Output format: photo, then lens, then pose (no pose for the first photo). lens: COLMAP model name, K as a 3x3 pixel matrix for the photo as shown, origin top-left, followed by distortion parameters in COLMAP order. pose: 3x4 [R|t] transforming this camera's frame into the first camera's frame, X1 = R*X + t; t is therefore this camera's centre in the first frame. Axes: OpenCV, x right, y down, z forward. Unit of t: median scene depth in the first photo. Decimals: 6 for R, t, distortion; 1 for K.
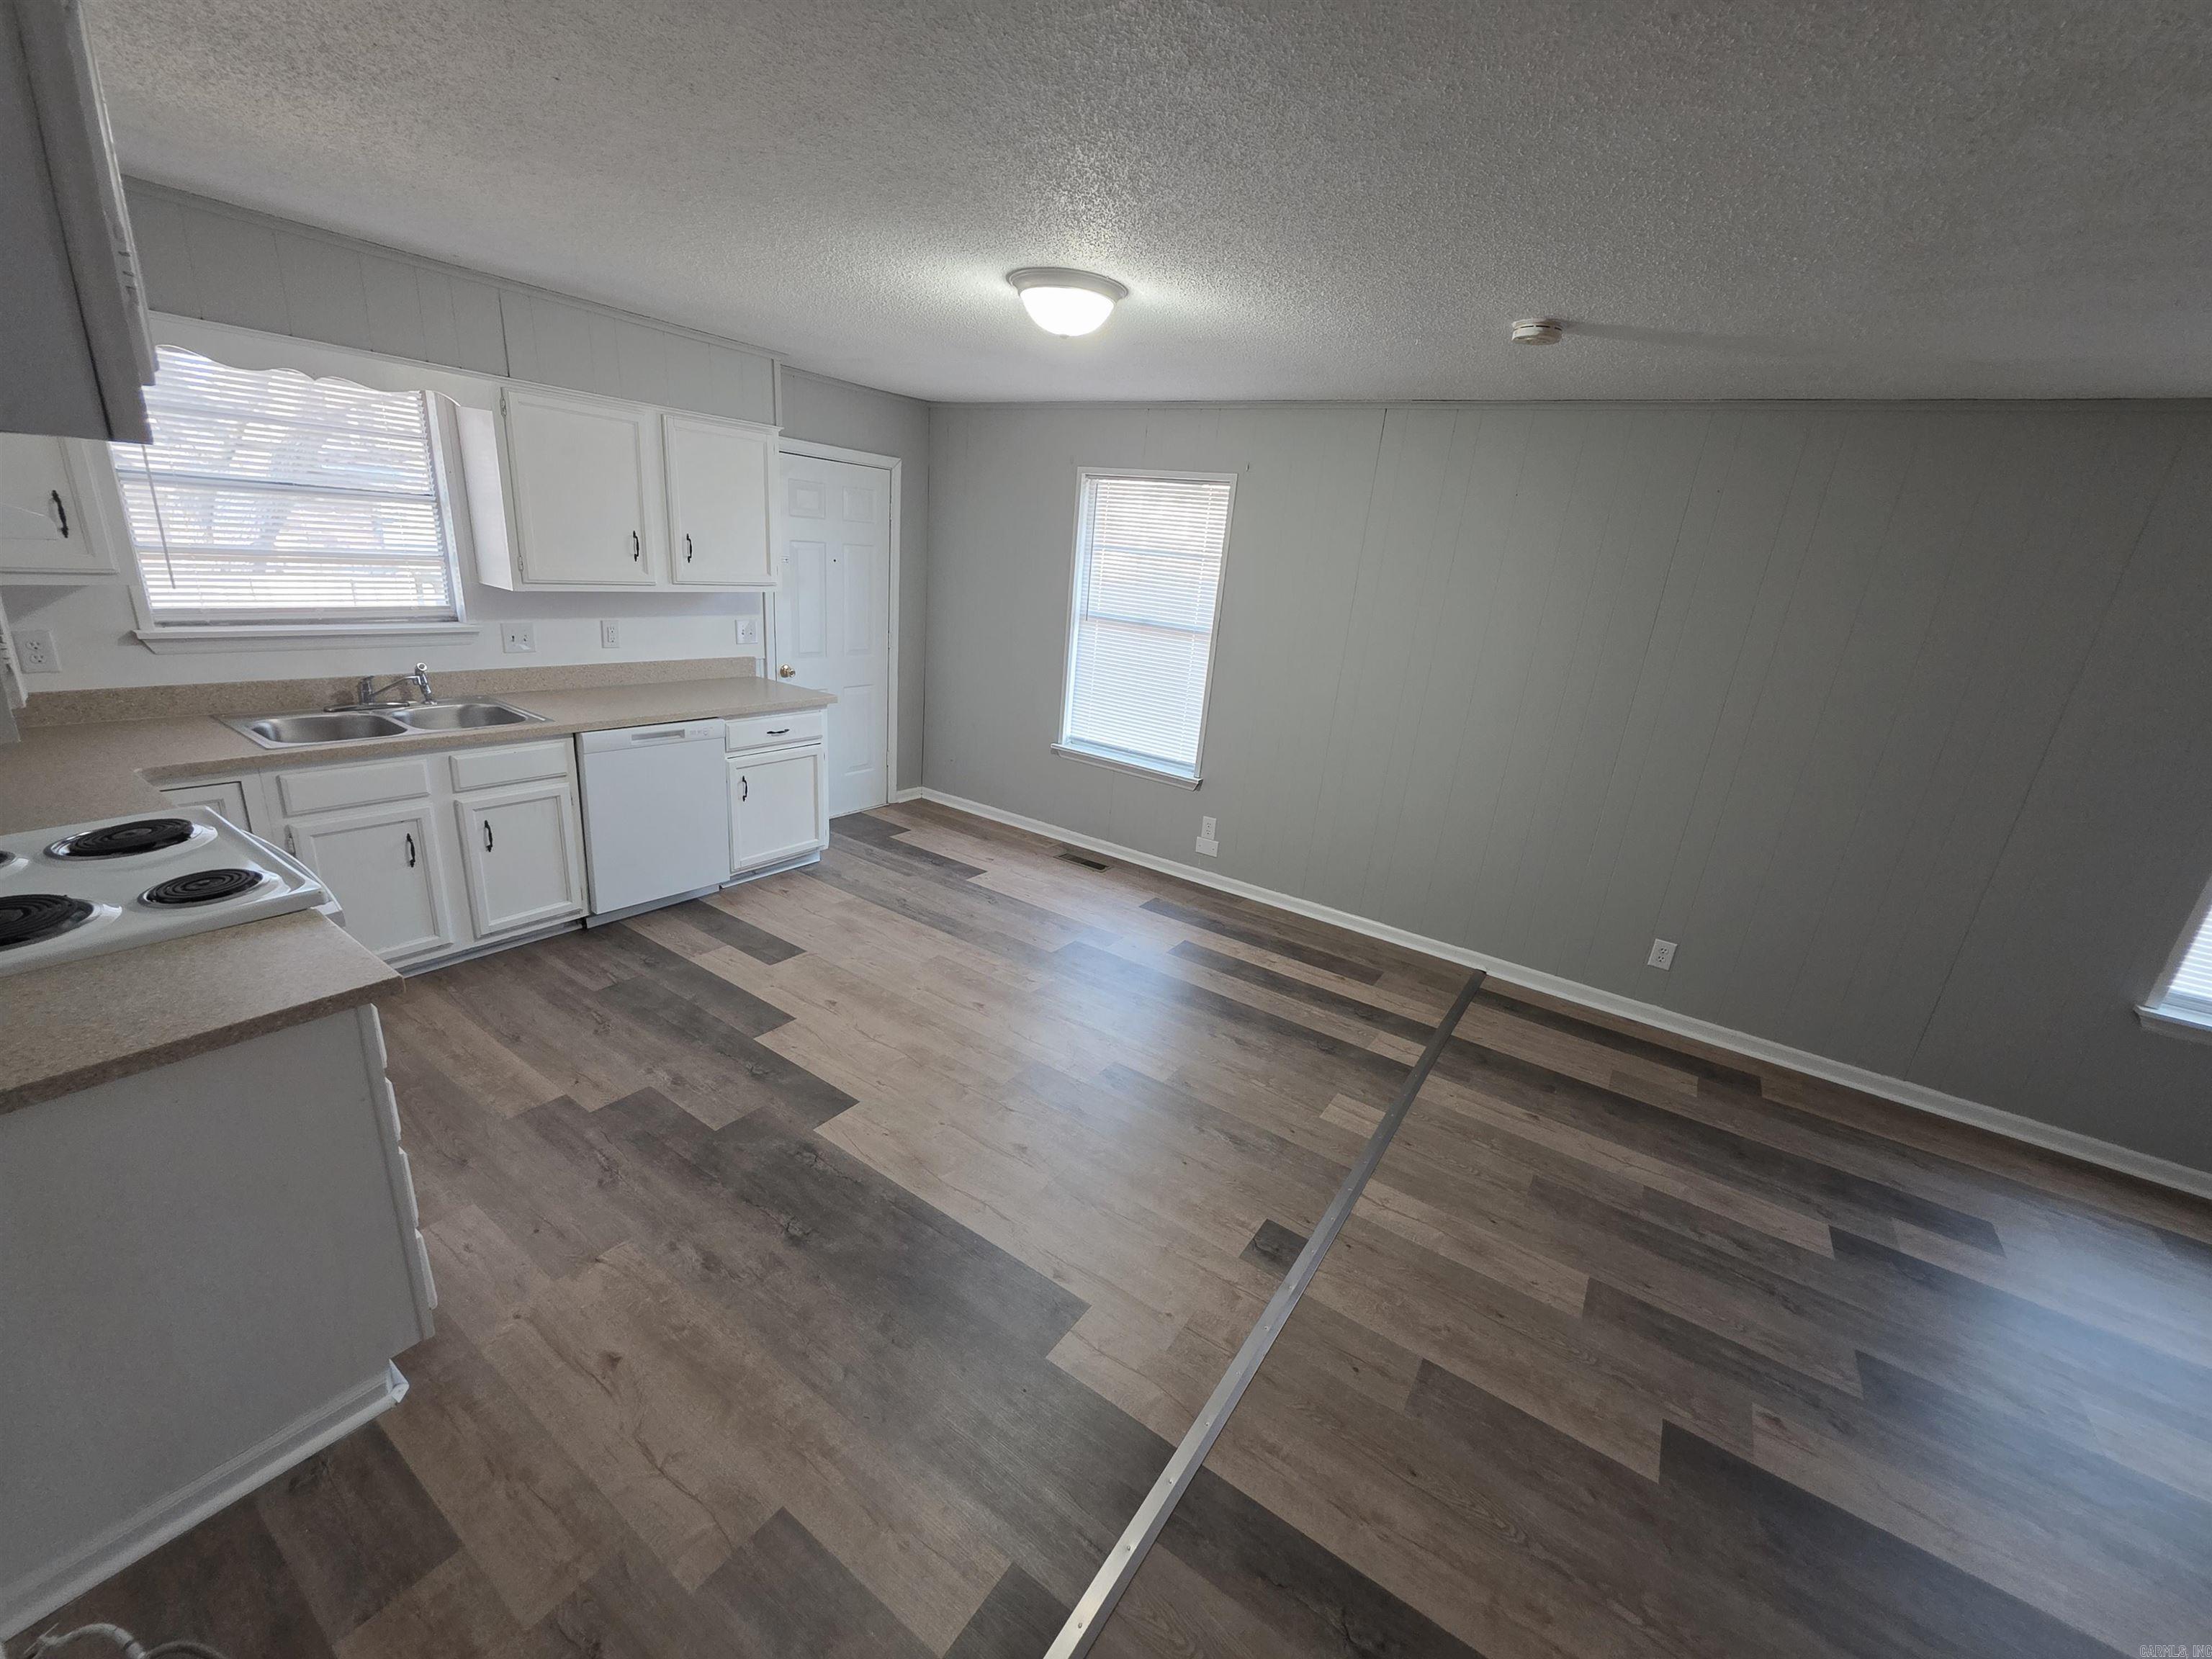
lens RADIAL K [[864.0, 0, 1083.7], [0, 864.0, 866.5], [0, 0, 1]] dist [0.001807, -0.000007]
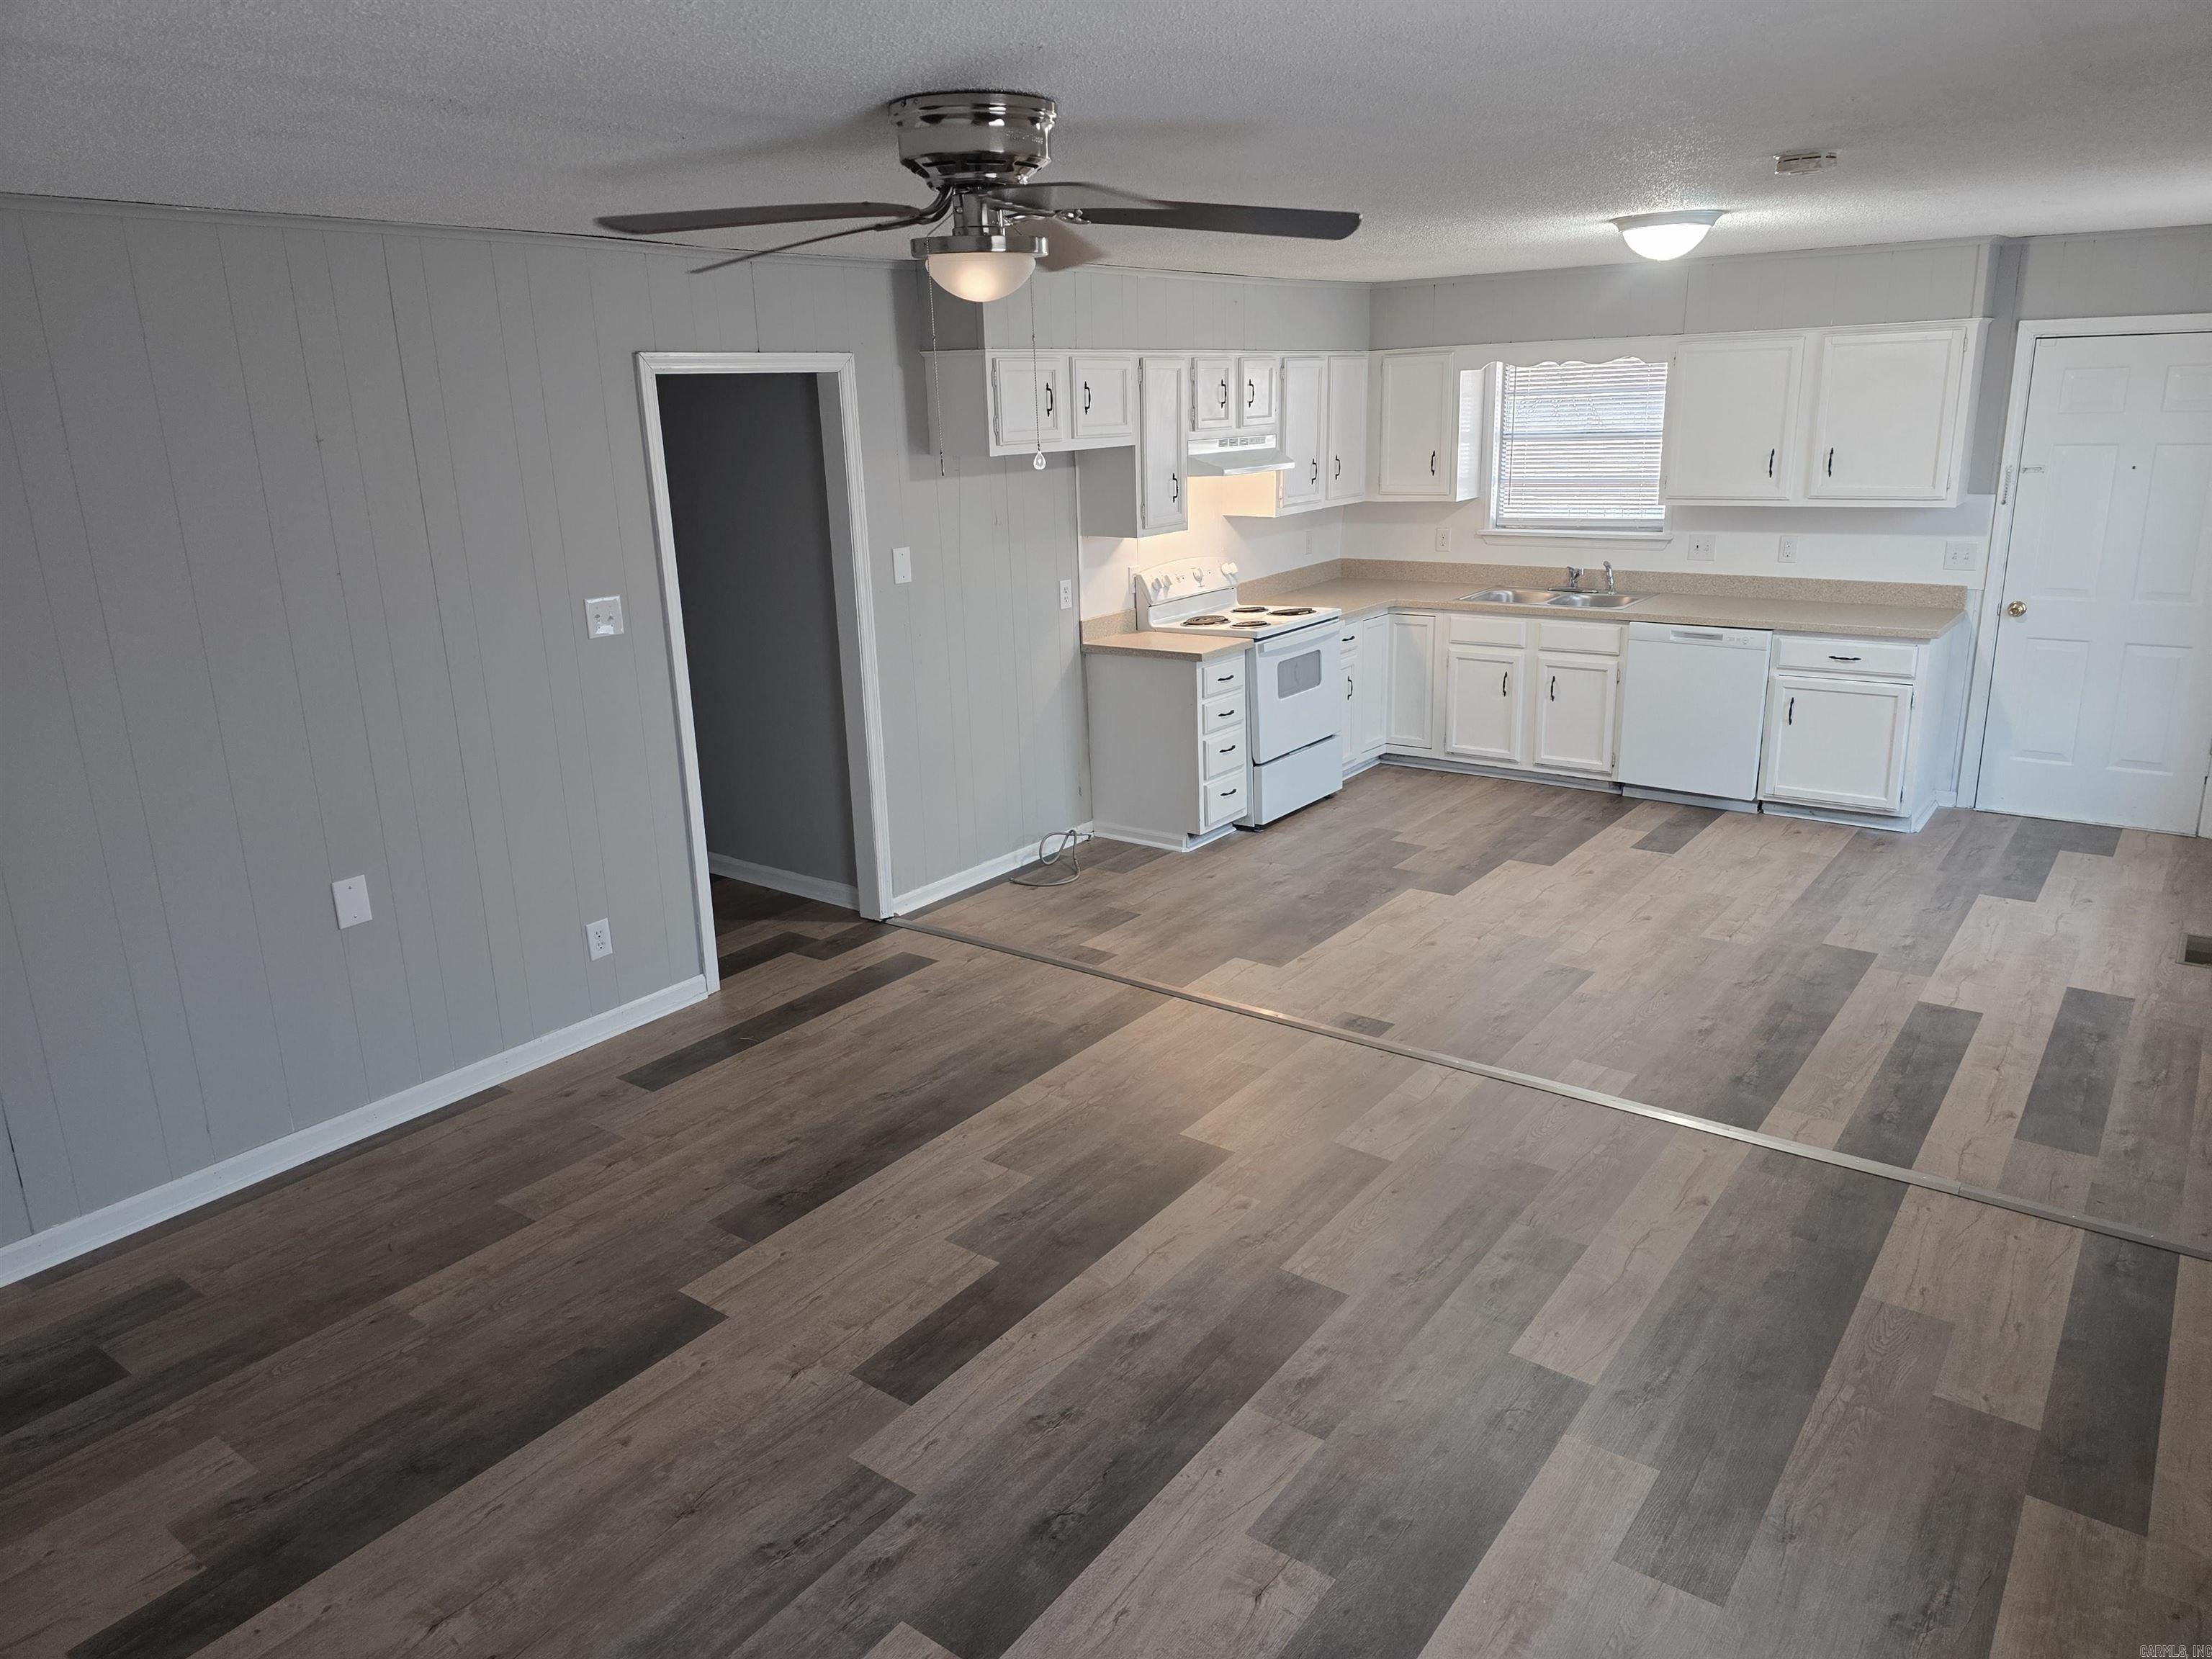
lens RADIAL K [[1461.6, 0, 1145.2], [0, 1461.6, 793.5], [0, 0, 1]] dist [0.070482, -0.074223]
pose [[-0.025232, 0.175469, -0.984162, 1.727537], [-0.324082, 0.929871, 0.174098, -0.082776], [0.945692, 0.323342, 0.033404, 0.447926]]
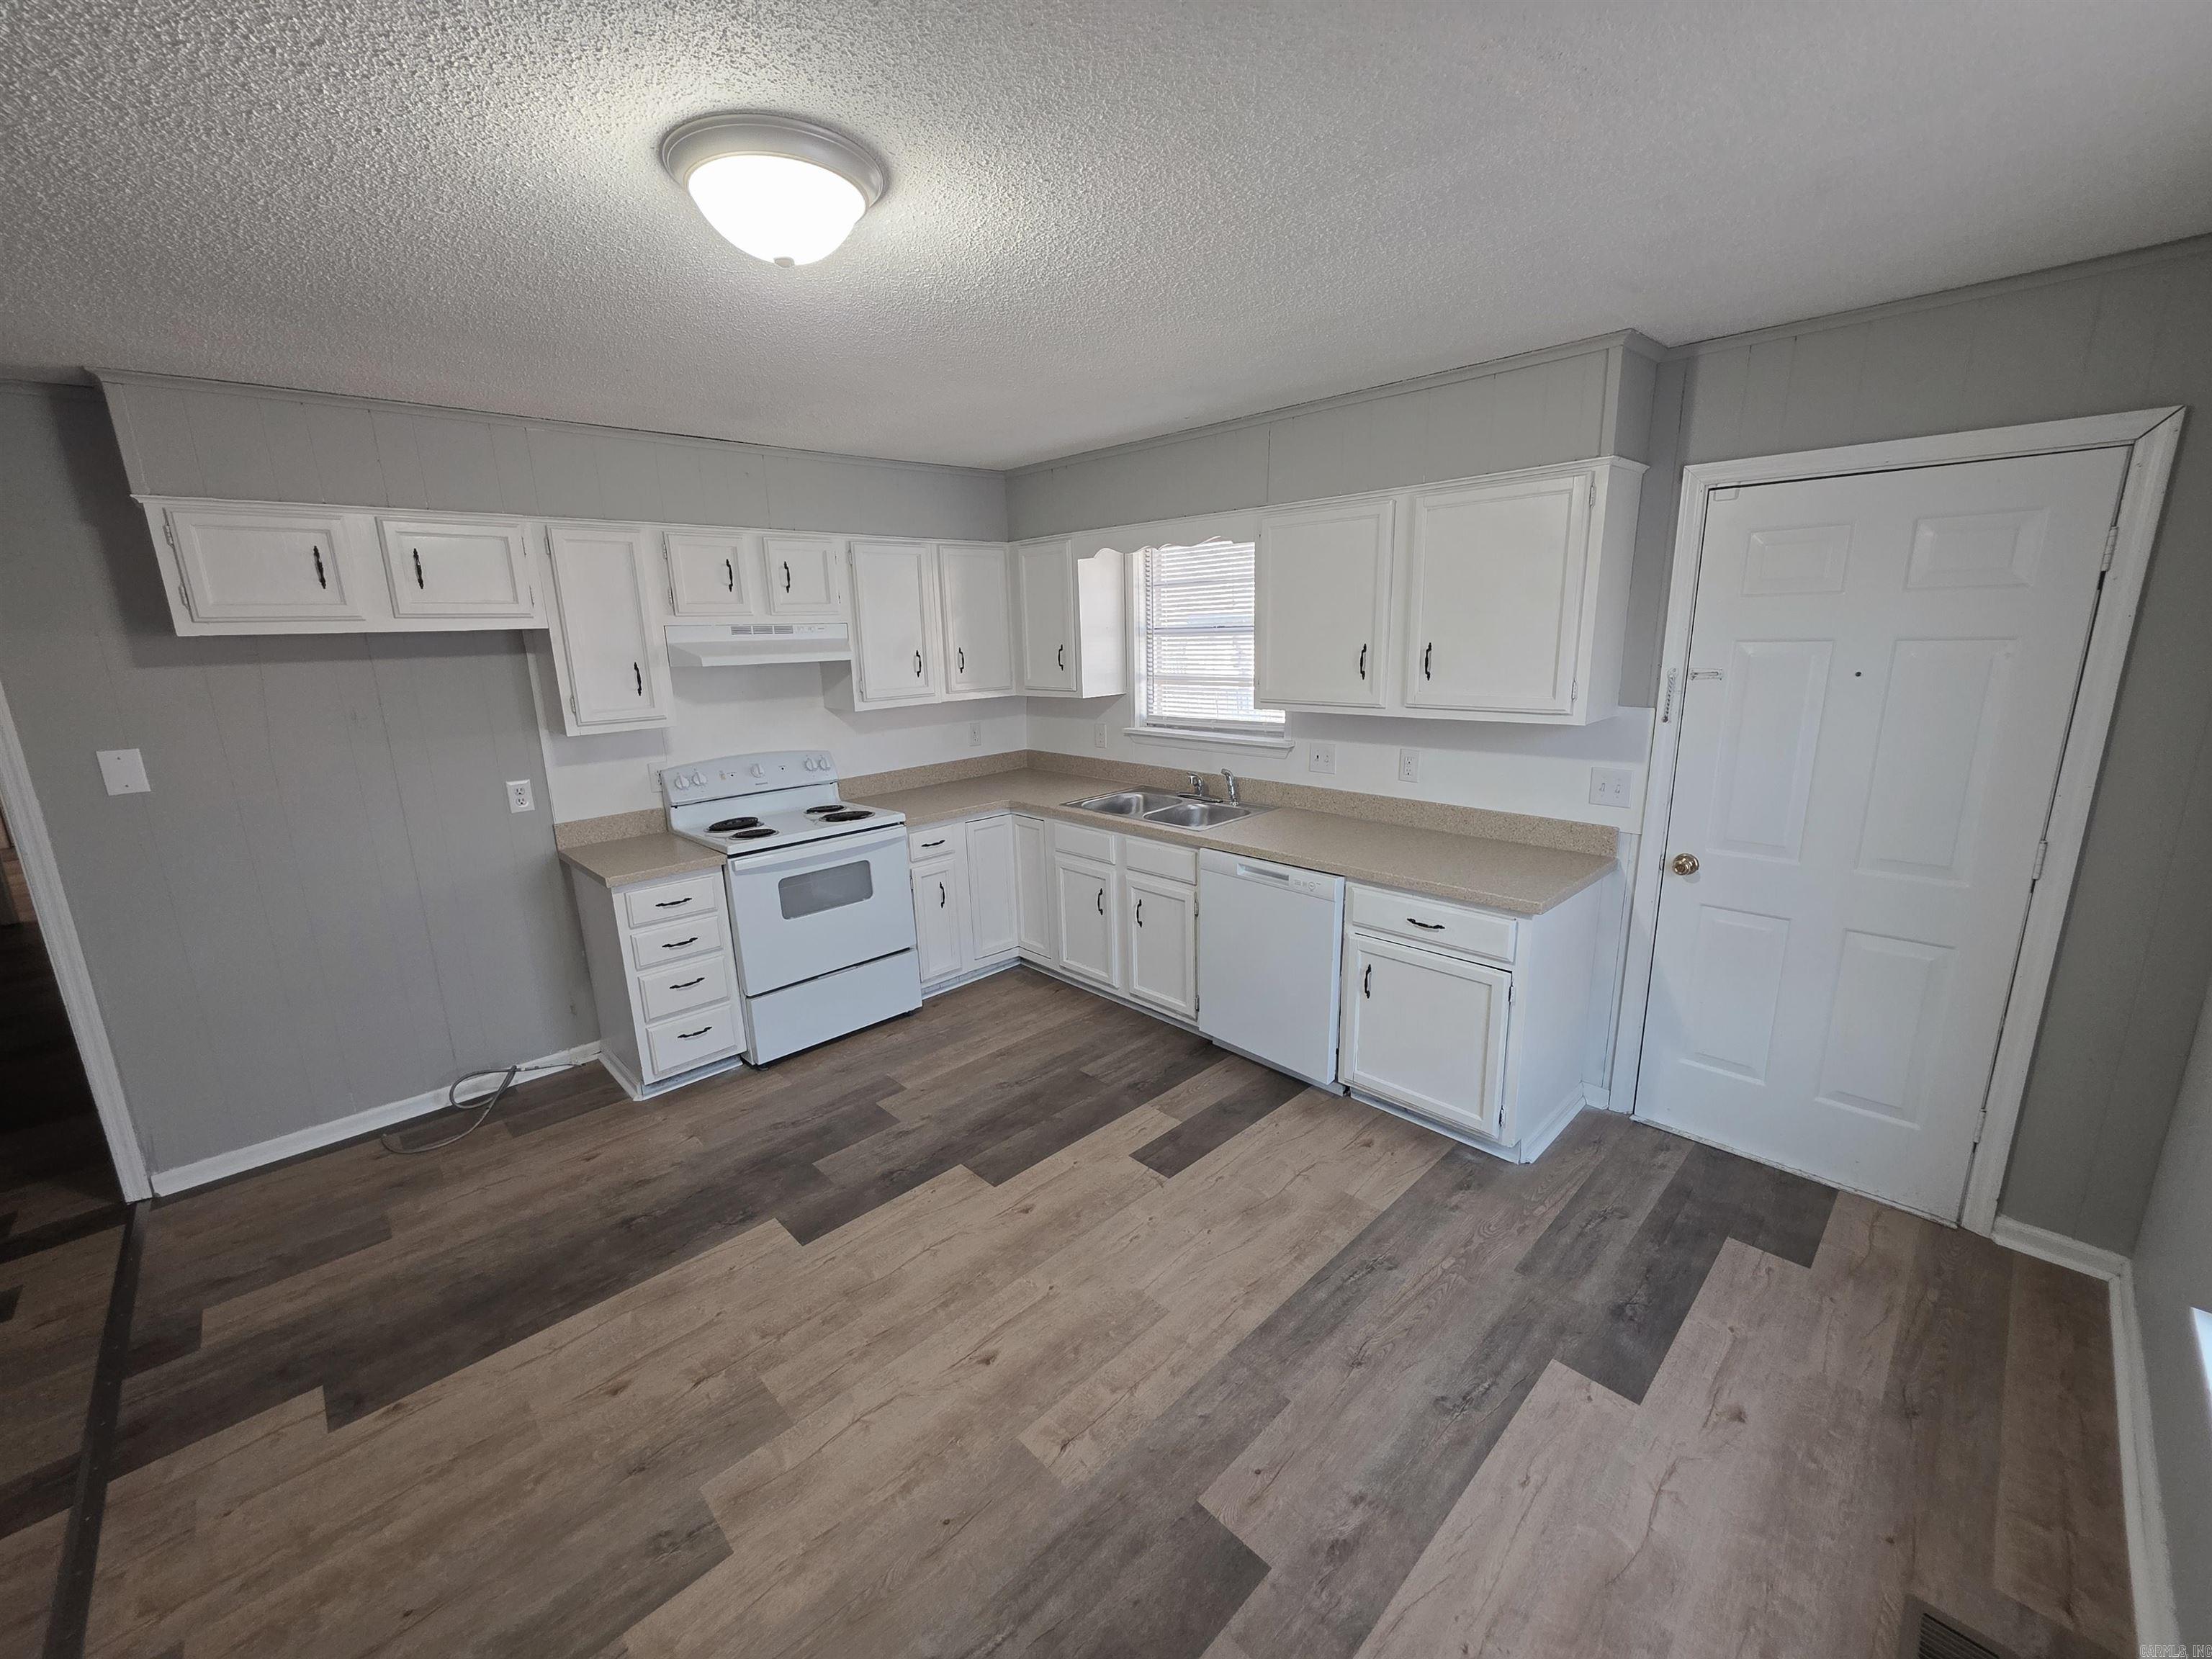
lens RADIAL K [[887.7, 0, 1106.0], [0, 887.7, 829.5], [0, 0, 1]] dist [0.001280, -0.000213]
pose [[-0.190128, 0.136918, -0.972165, 0.496416], [-0.333755, 0.922237, 0.195159, -0.394027], [0.923287, 0.361570, -0.129646, 1.207682]]
